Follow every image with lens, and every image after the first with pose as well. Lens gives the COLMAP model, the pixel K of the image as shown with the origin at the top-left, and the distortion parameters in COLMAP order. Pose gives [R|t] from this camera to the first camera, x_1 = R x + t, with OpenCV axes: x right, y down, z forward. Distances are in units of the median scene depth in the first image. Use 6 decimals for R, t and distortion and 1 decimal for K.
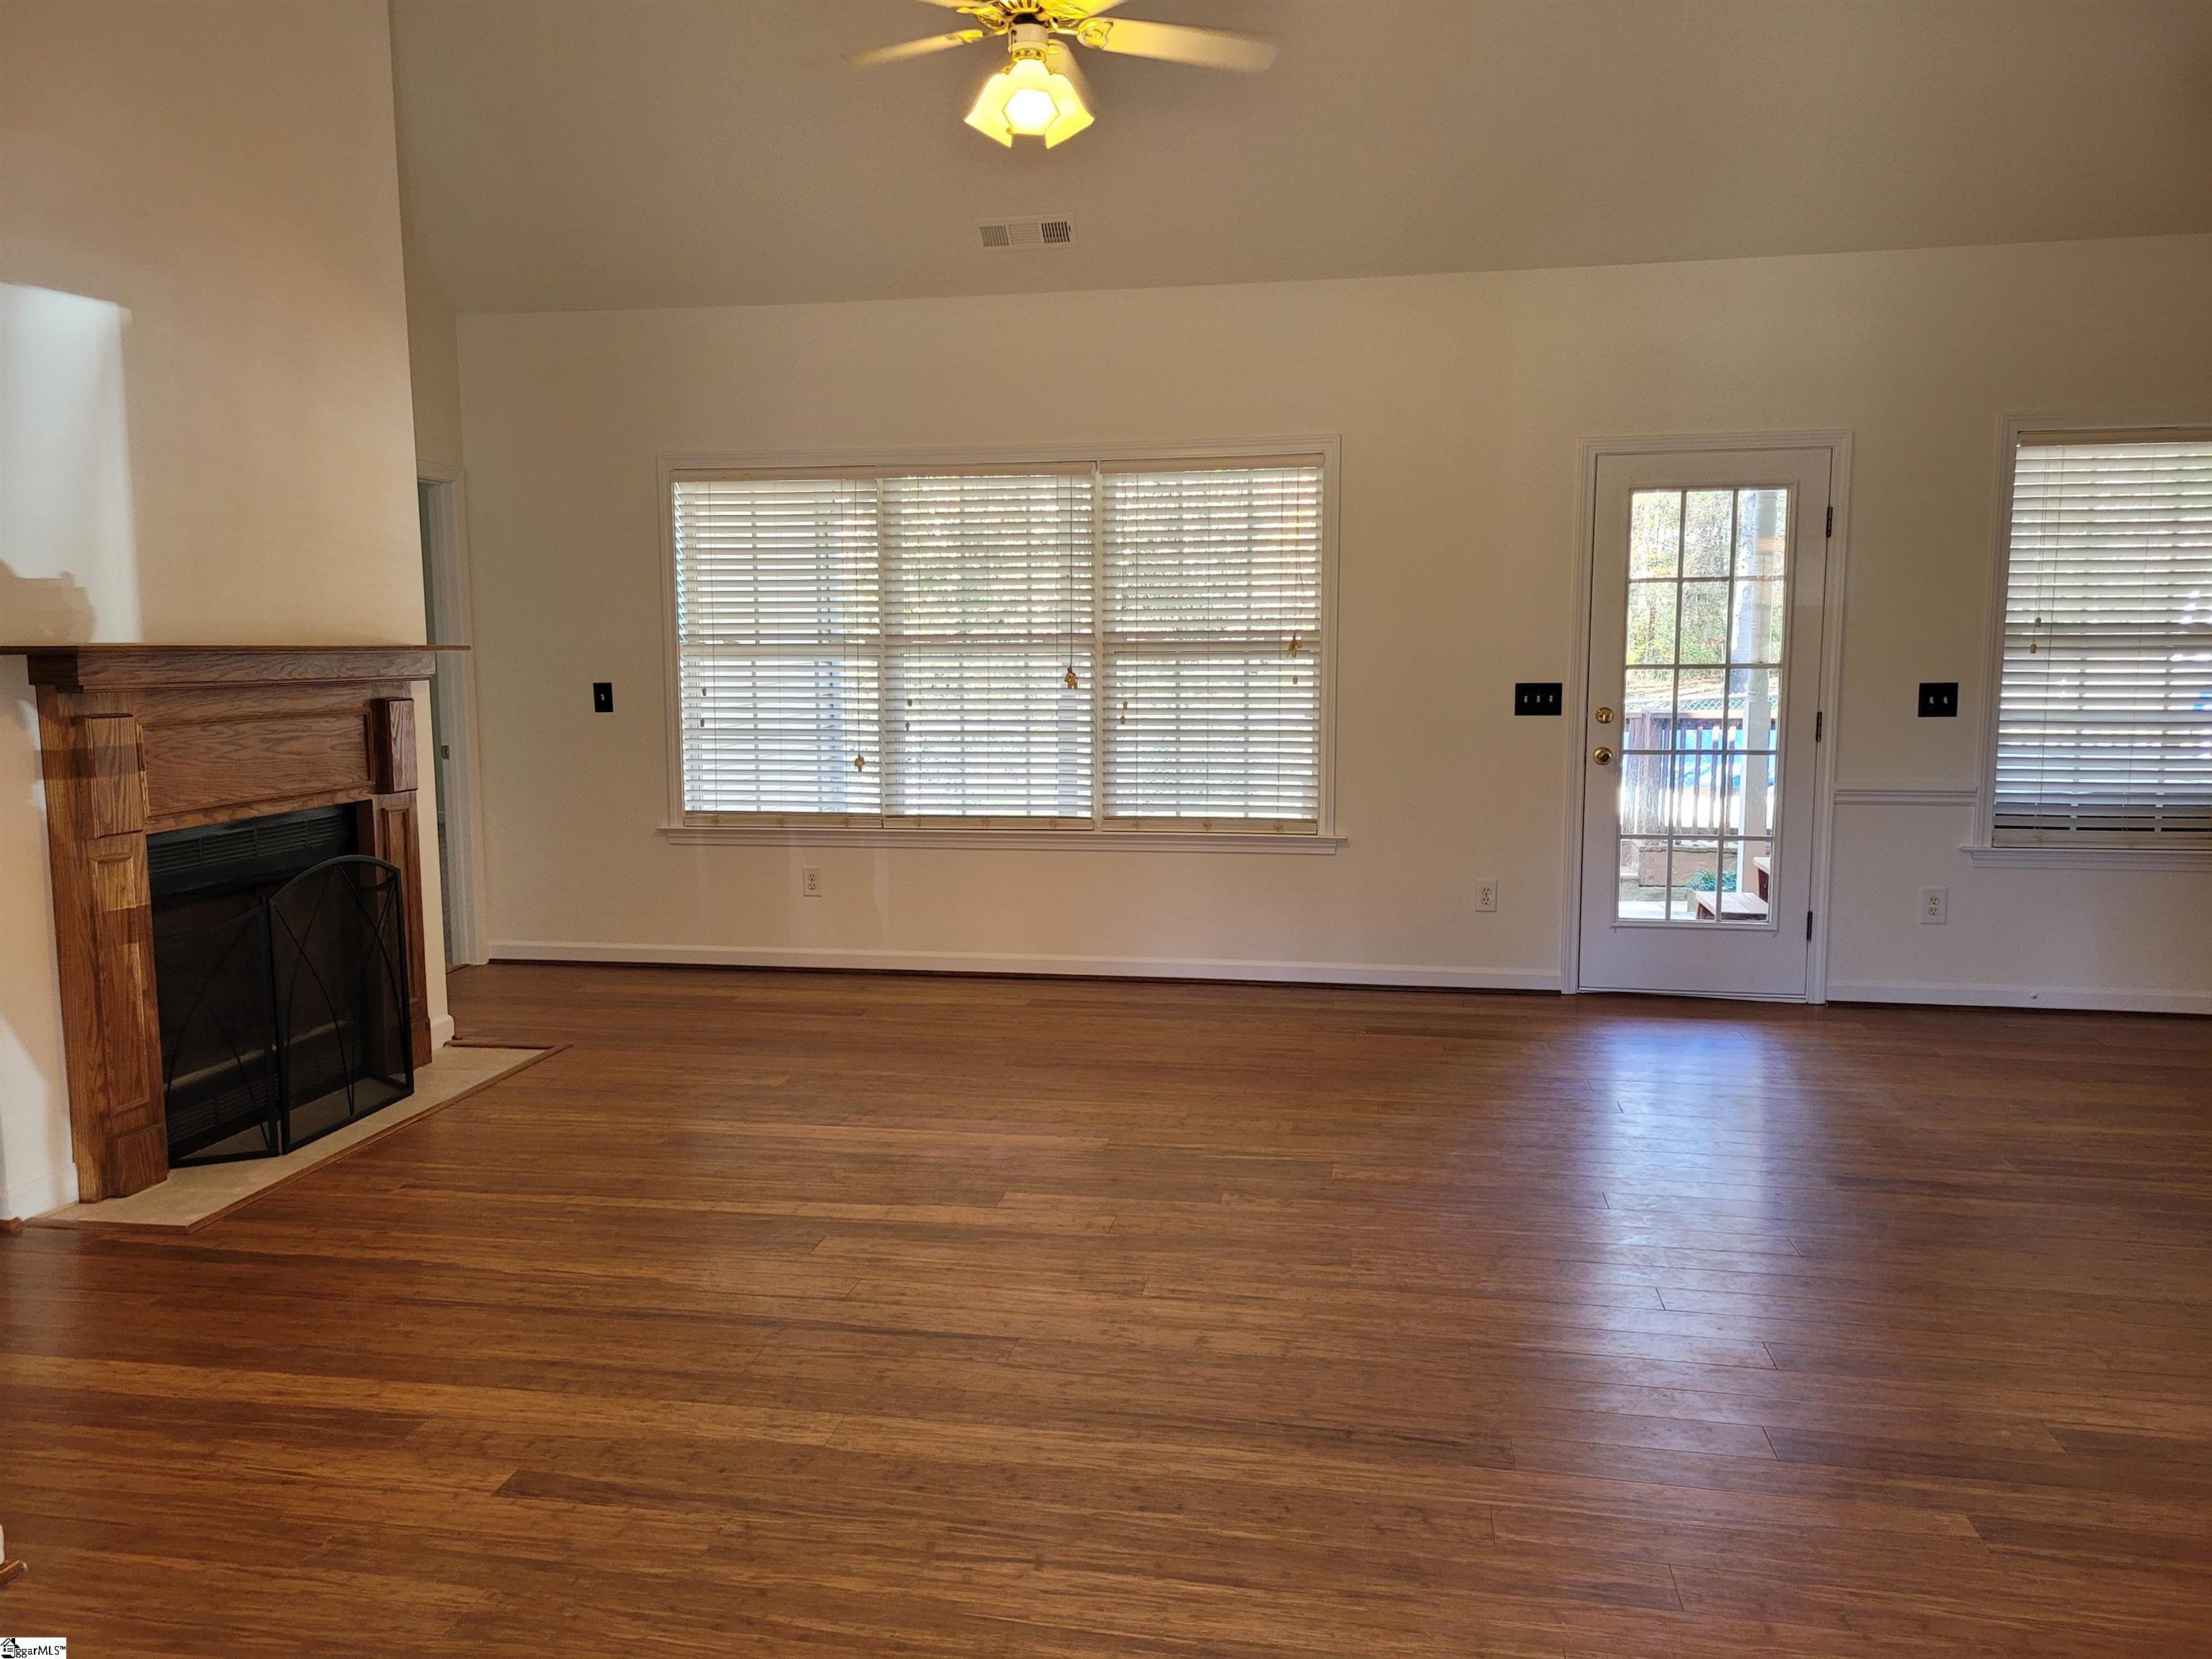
lens RADIAL K [[1657.0, 0, 1092.1], [0, 1657.0, 831.3], [0, 0, 1]] dist [0.057227, -0.033591]
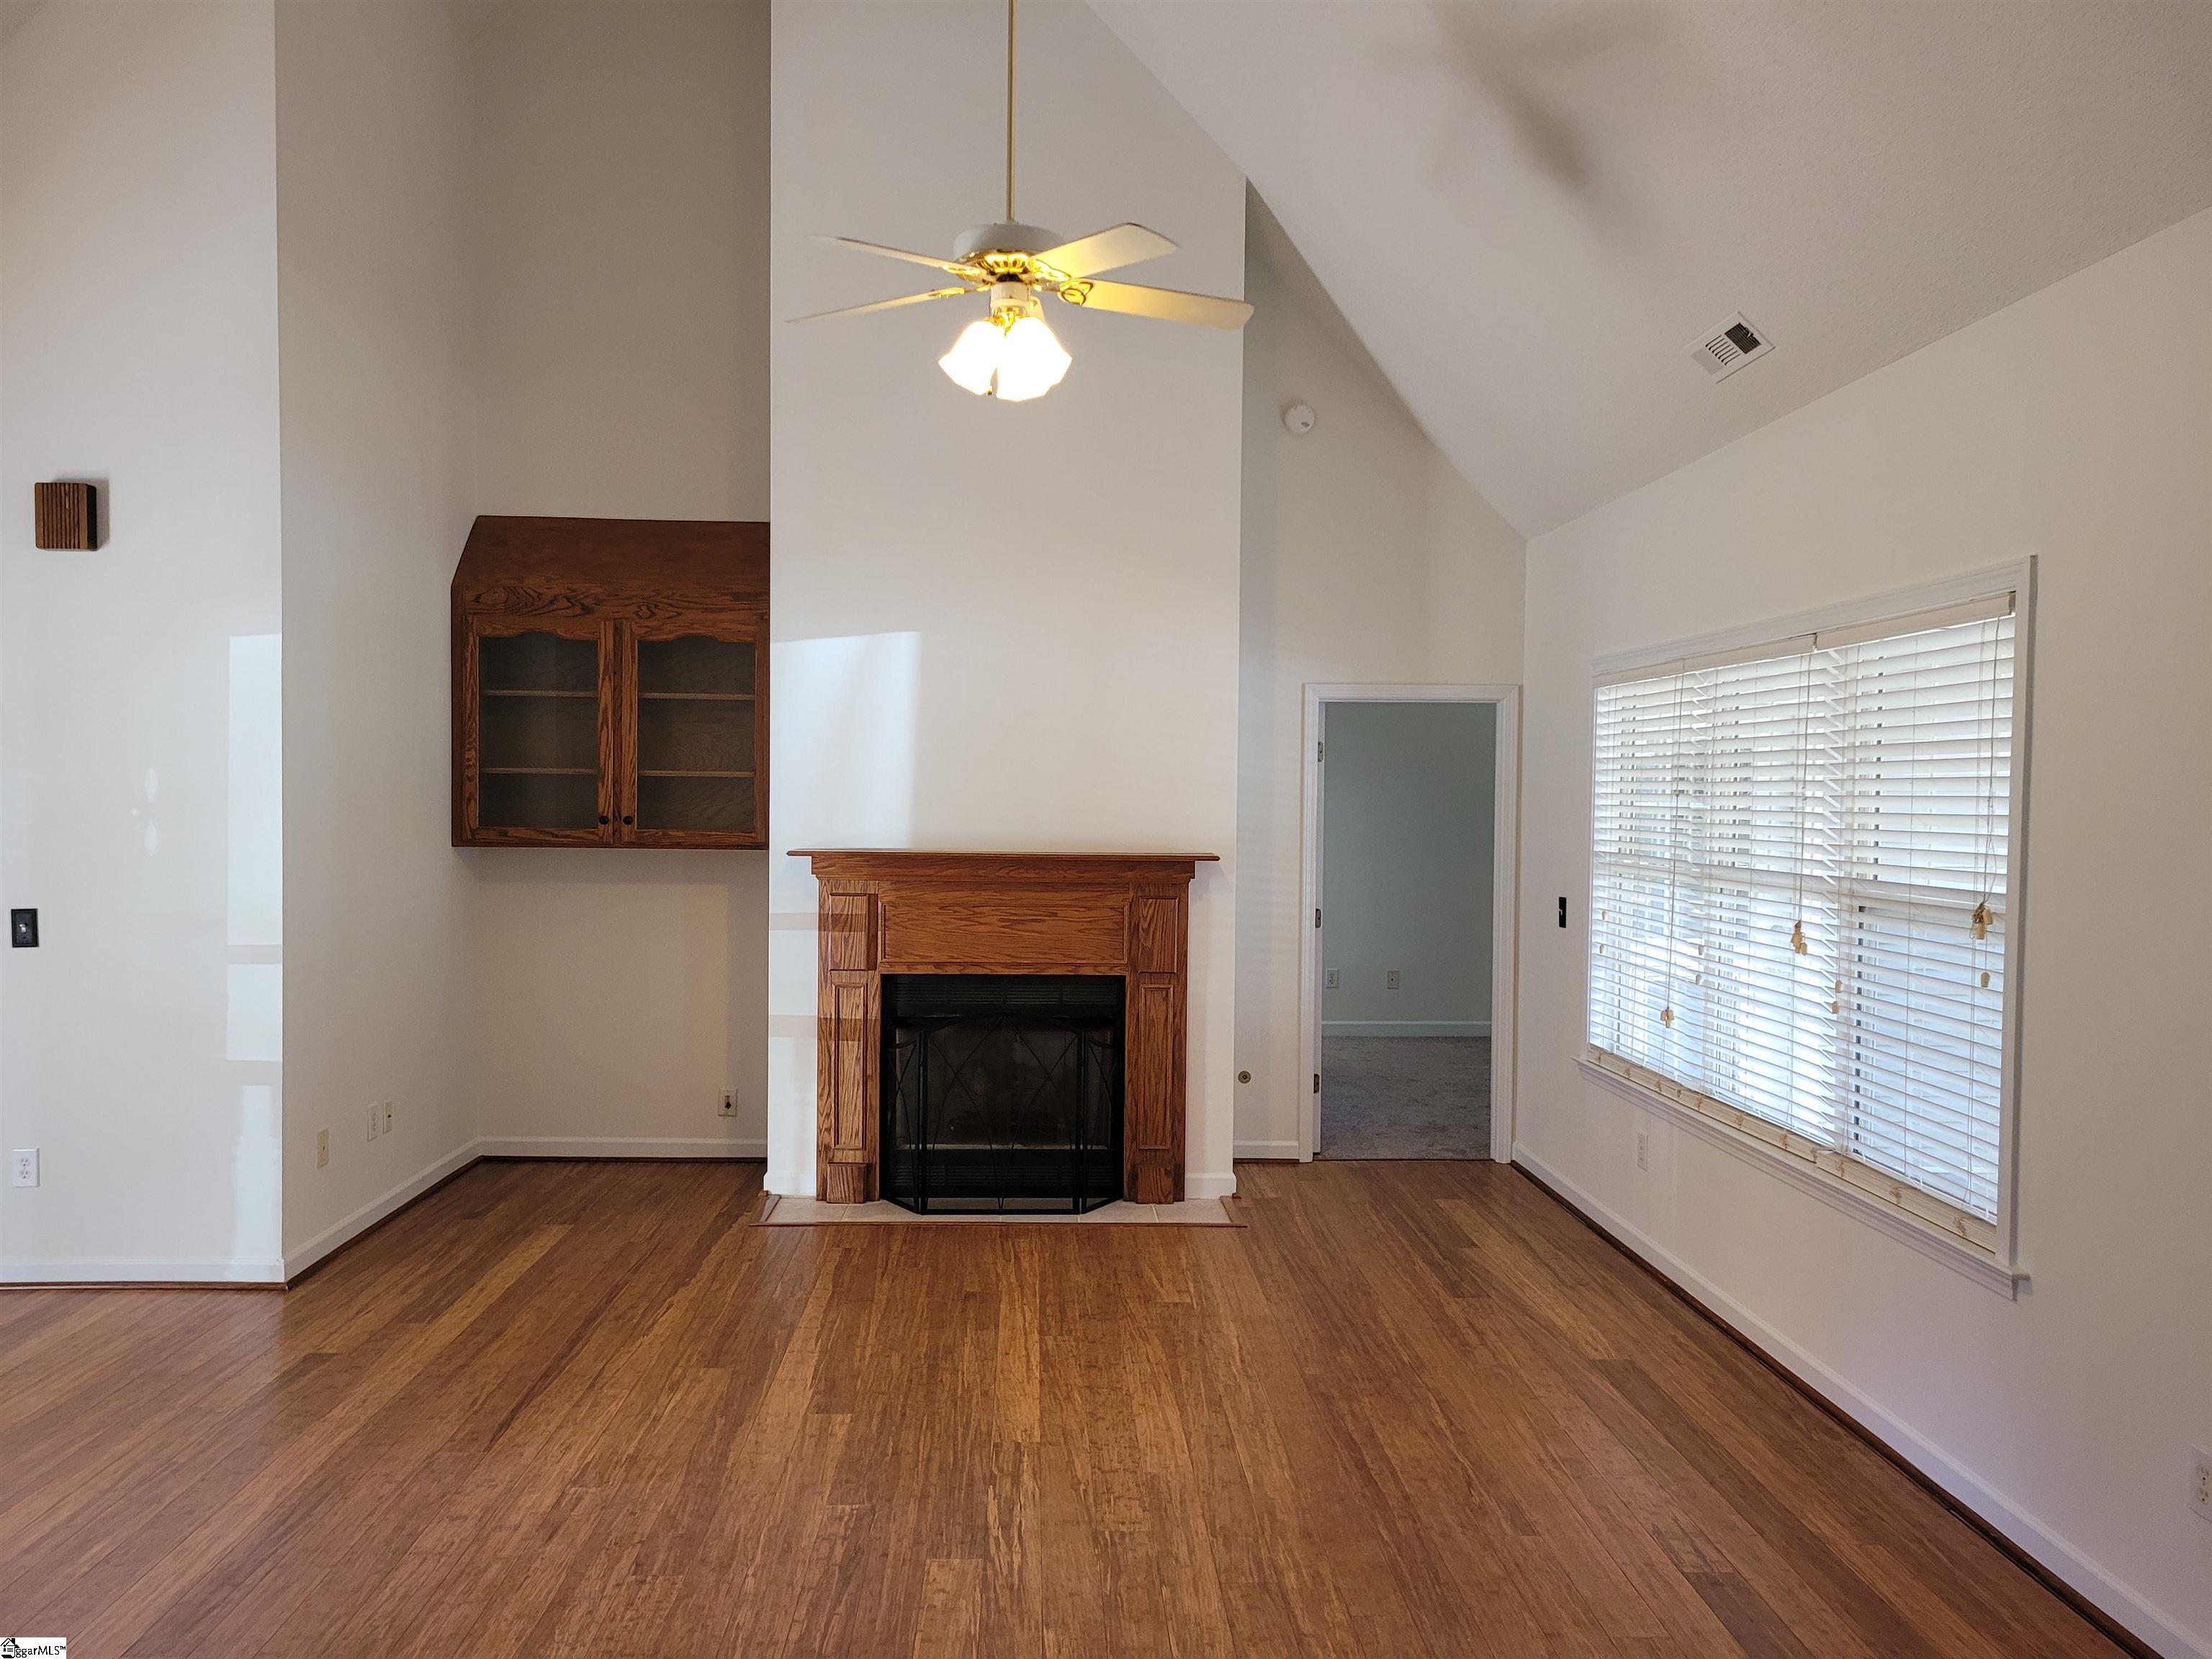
lens RADIAL K [[1657.0, 0, 1092.0], [0, 1657.0, 820.7], [0, 0, 1]] dist [0.057227, -0.033591]
pose [[0.205290, 0.026823, -0.978334, 0.976386], [-0.123580, 0.992334, 0.001275, -0.166584], [0.970868, 0.120641, 0.207031, 0.881992]]
